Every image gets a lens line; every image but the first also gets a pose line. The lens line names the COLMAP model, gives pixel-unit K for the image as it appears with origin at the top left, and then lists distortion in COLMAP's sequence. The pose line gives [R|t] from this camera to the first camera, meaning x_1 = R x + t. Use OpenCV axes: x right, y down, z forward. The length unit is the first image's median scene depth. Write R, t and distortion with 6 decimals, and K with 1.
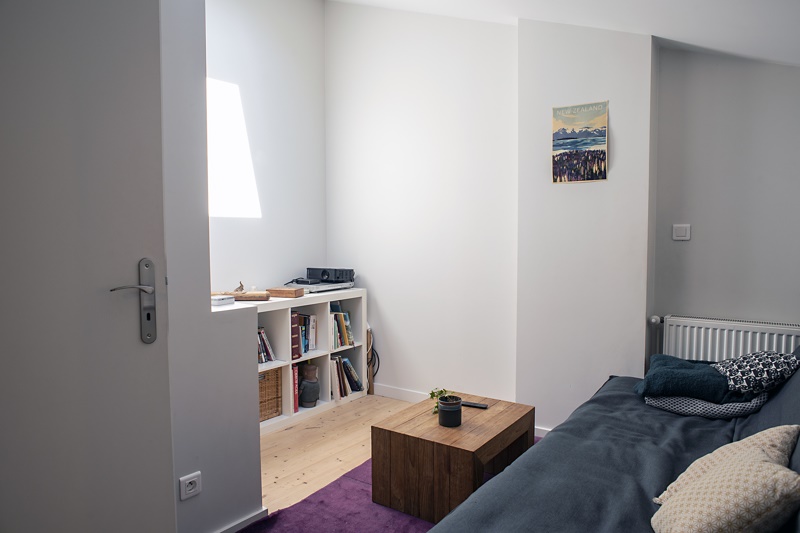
lens RADIAL K [[545.5, 0, 402.8], [0, 545.5, 268.5], [0, 0, 1]] dist [-0.064395, 0.048098]
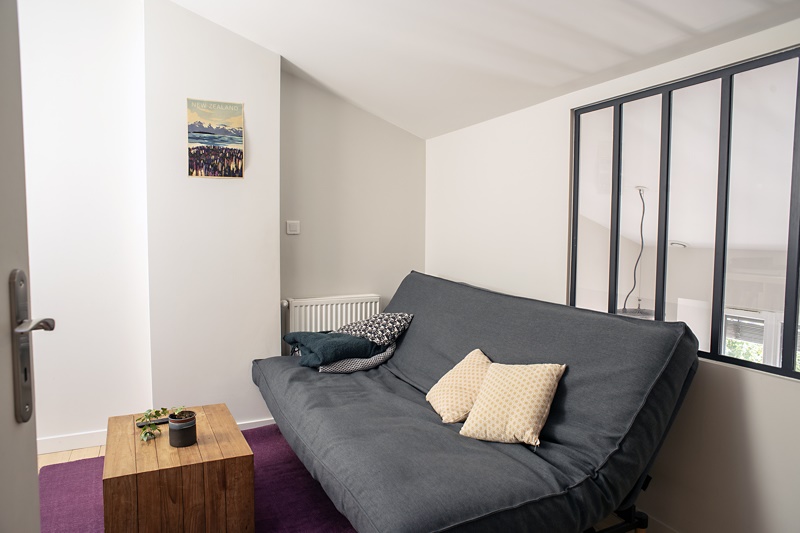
lens RADIAL K [[545.5, 0, 403.0], [0, 545.5, 265.5], [0, 0, 1]] dist [-0.064395, 0.048098]
pose [[0.475081, -0.054117, 0.878276, -0.424169], [0.047985, 0.998215, 0.035551, -0.014761], [-0.878633, 0.025255, 0.476830, 0.220073]]
